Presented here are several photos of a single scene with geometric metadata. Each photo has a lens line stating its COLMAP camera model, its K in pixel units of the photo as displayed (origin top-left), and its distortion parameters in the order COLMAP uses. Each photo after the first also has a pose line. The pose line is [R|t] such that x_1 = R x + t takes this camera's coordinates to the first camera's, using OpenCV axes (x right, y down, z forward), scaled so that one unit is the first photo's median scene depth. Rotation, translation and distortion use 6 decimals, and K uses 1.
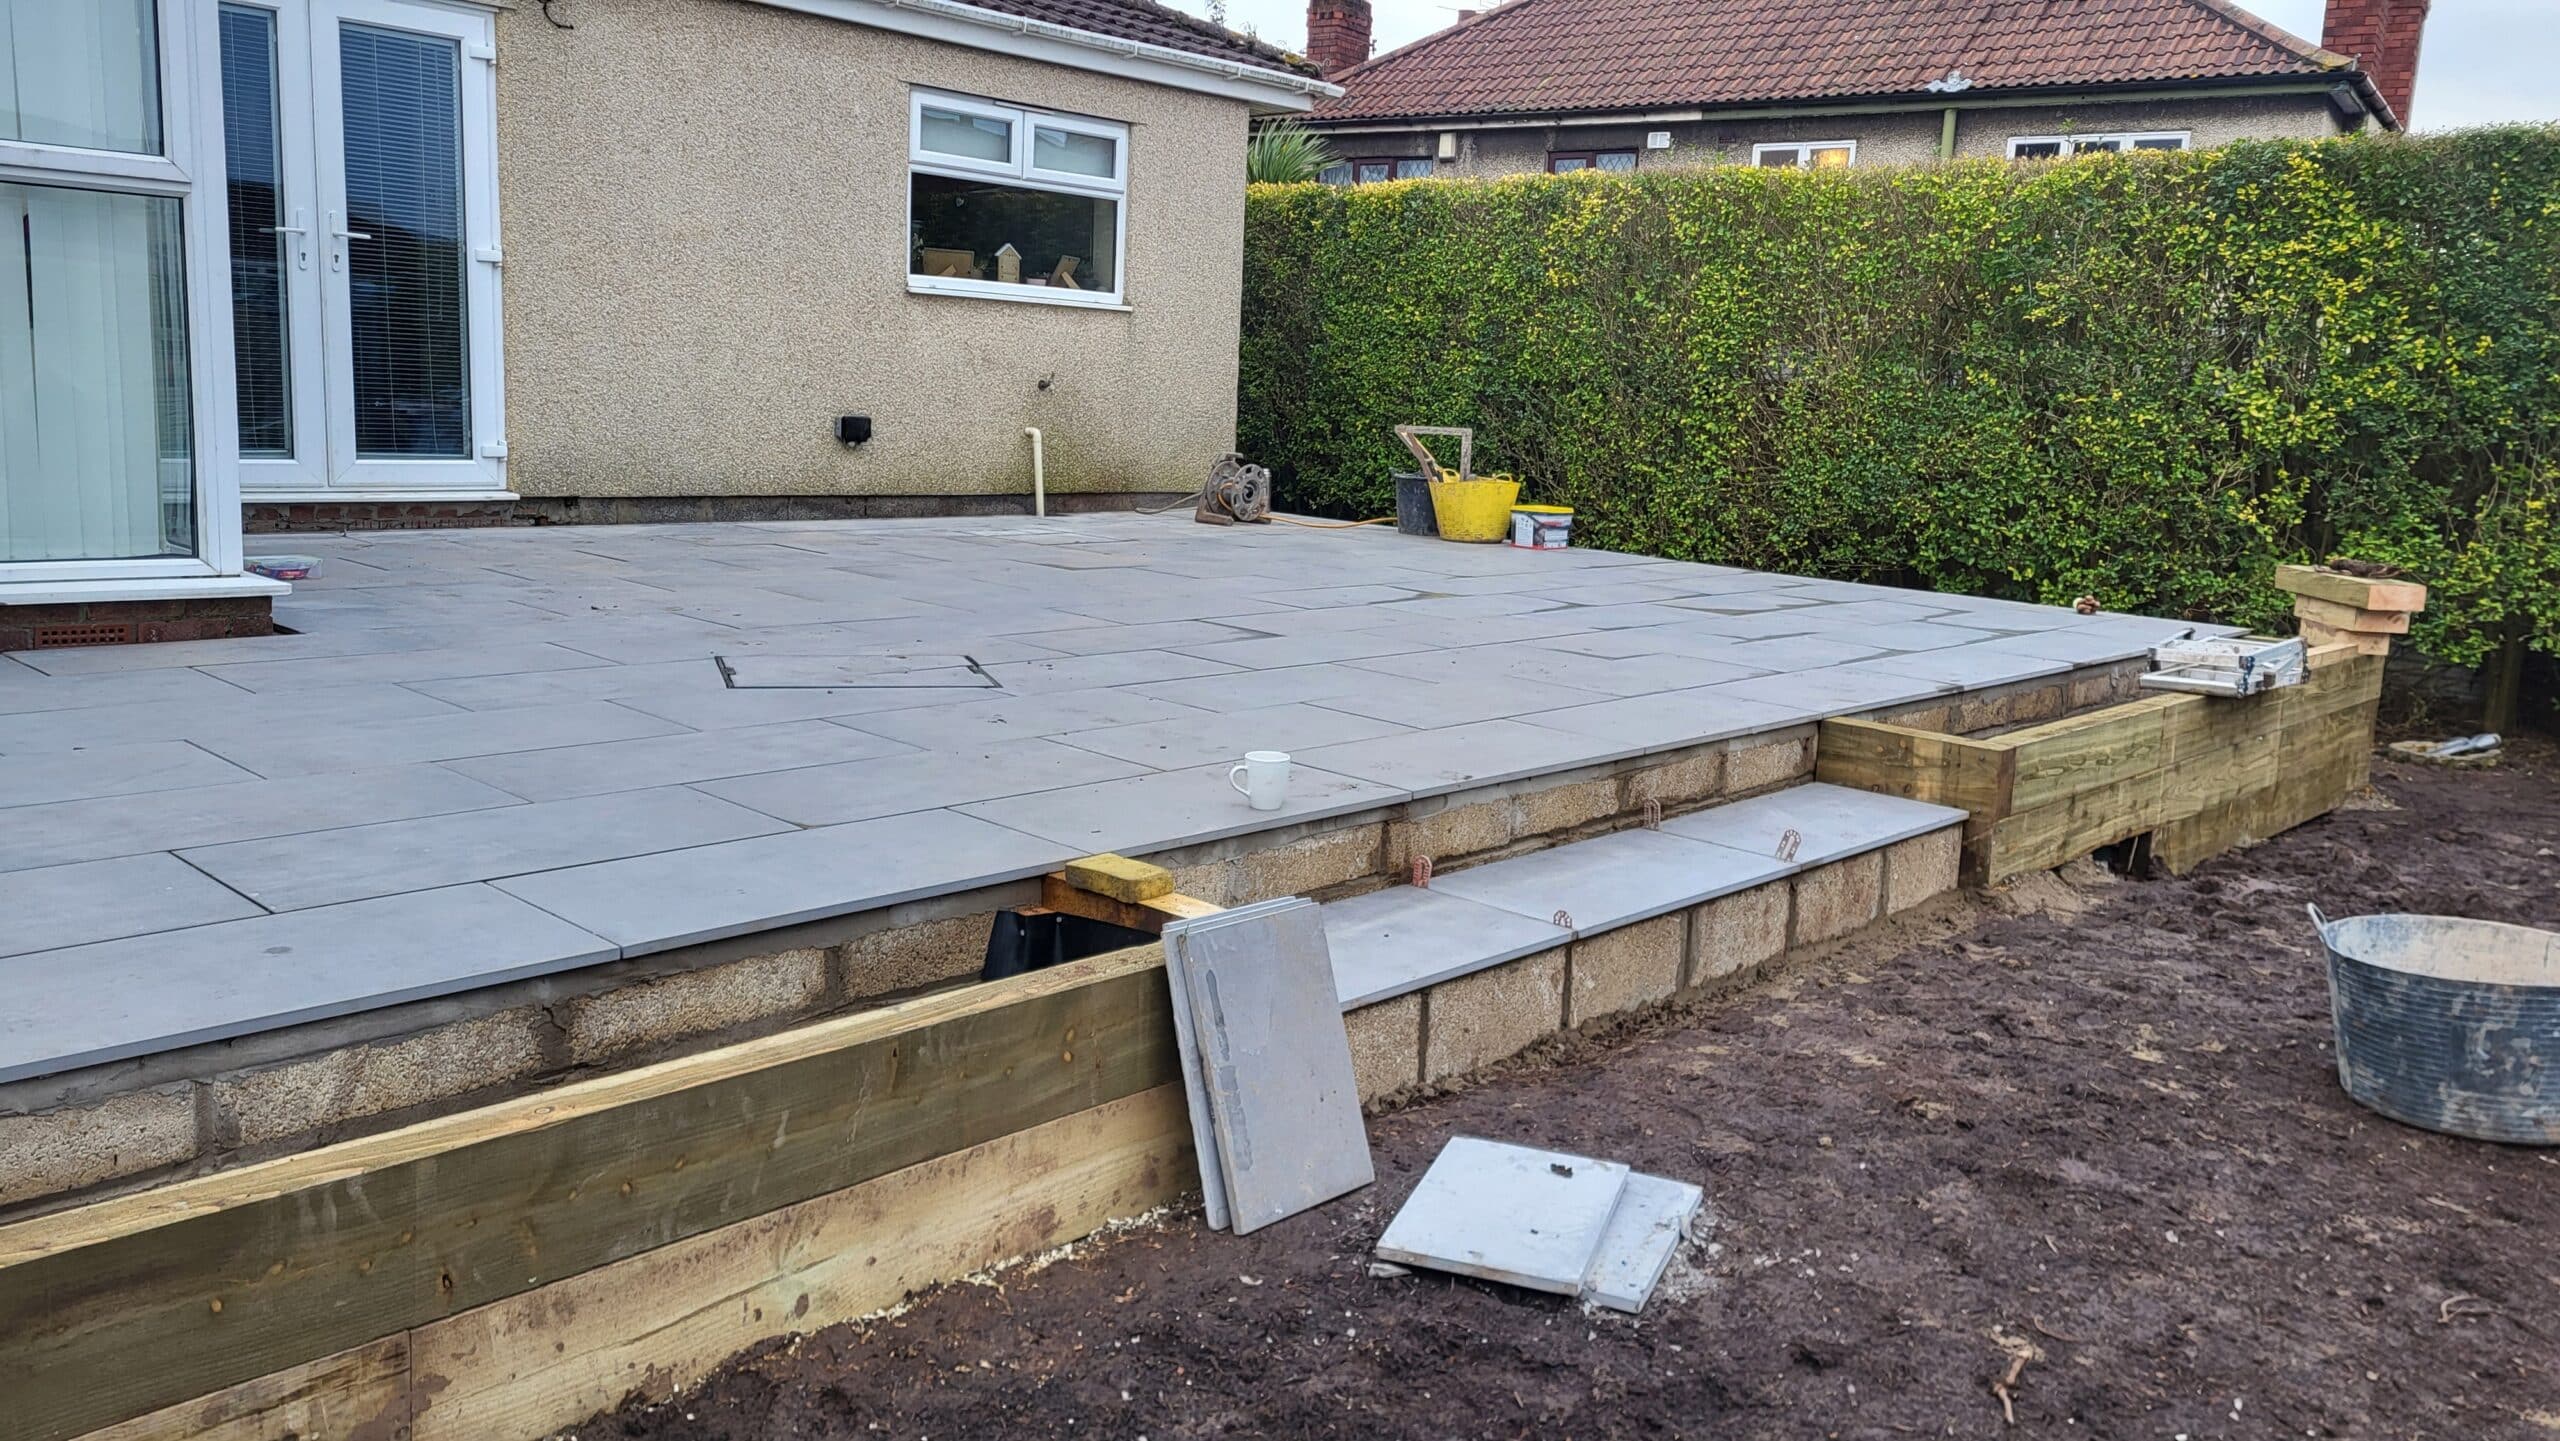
lens RADIAL K [[1911.8, 0, 1315.7], [0, 1911.8, 687.4], [0, 0, 1]] dist [0.074692, -0.054916]
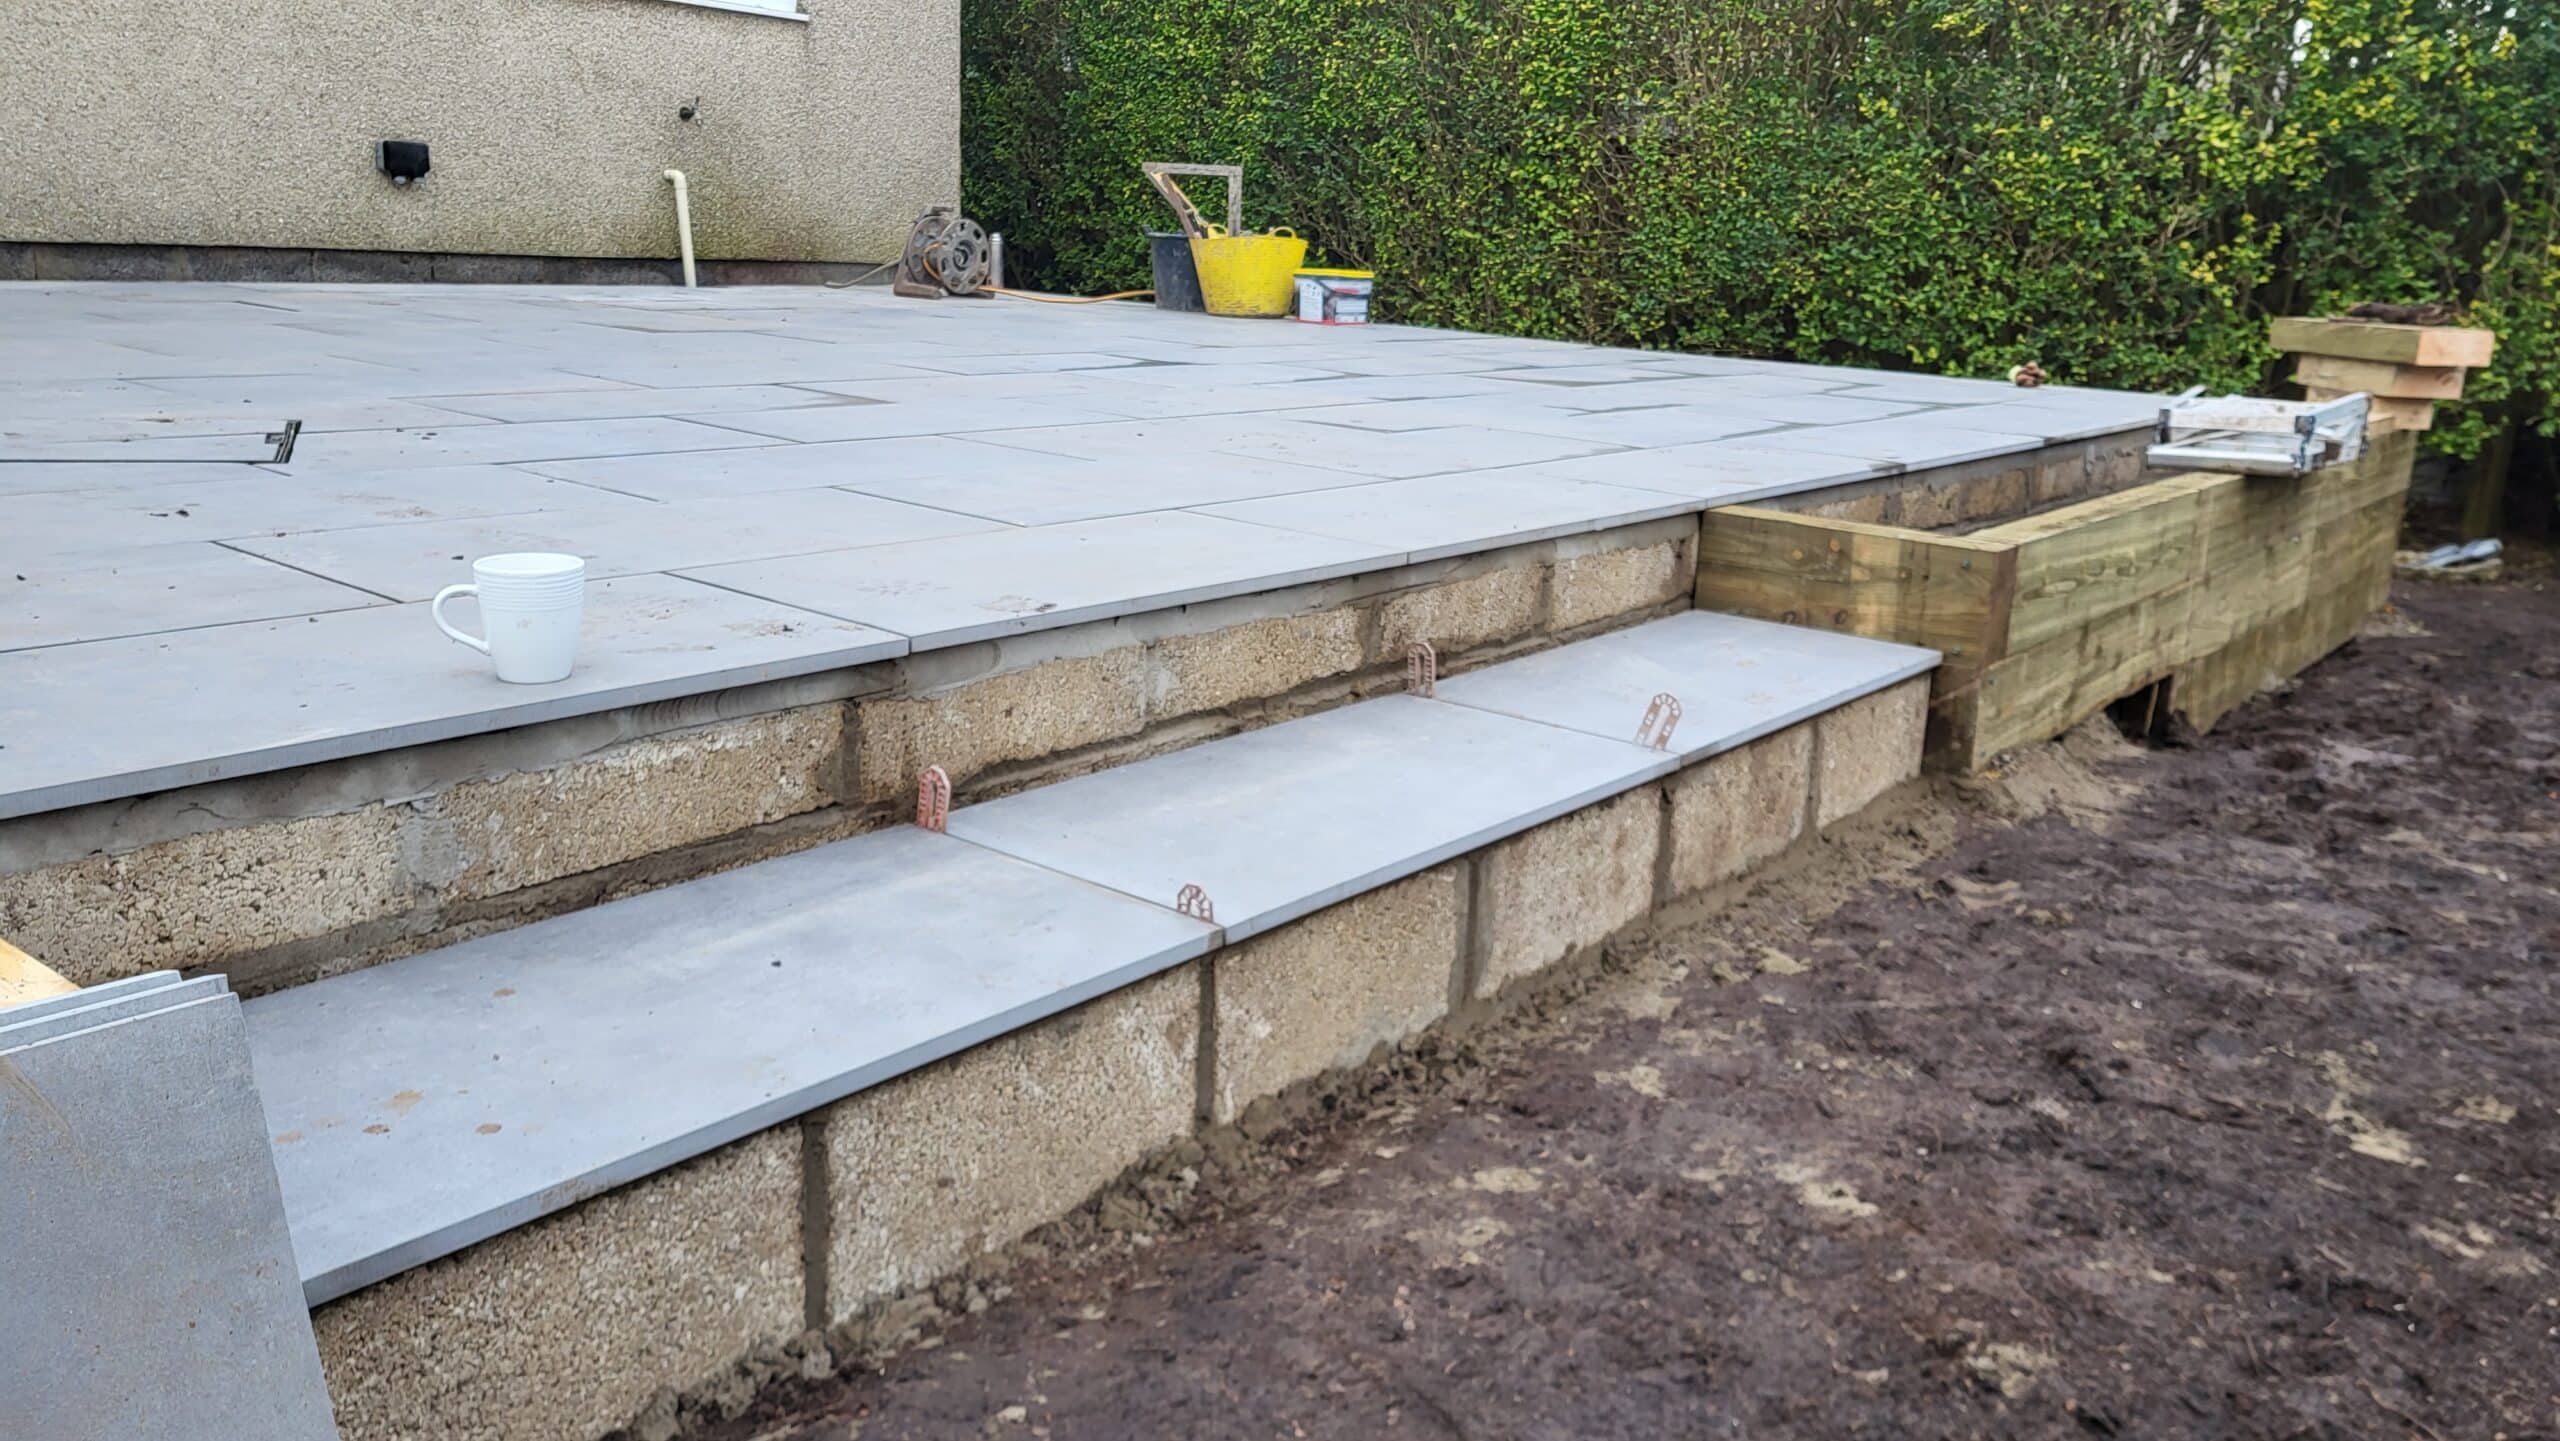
lens RADIAL K [[1911.8, 0, 1308.9], [0, 1911.8, 685.9], [0, 0, 1]] dist [0.074692, -0.054916]
pose [[0.997174, -0.018812, 0.072728, 0.049815], [0.012942, 0.996682, 0.080356, 0.012408], [-0.073998, -0.079187, 0.994109, 0.216165]]
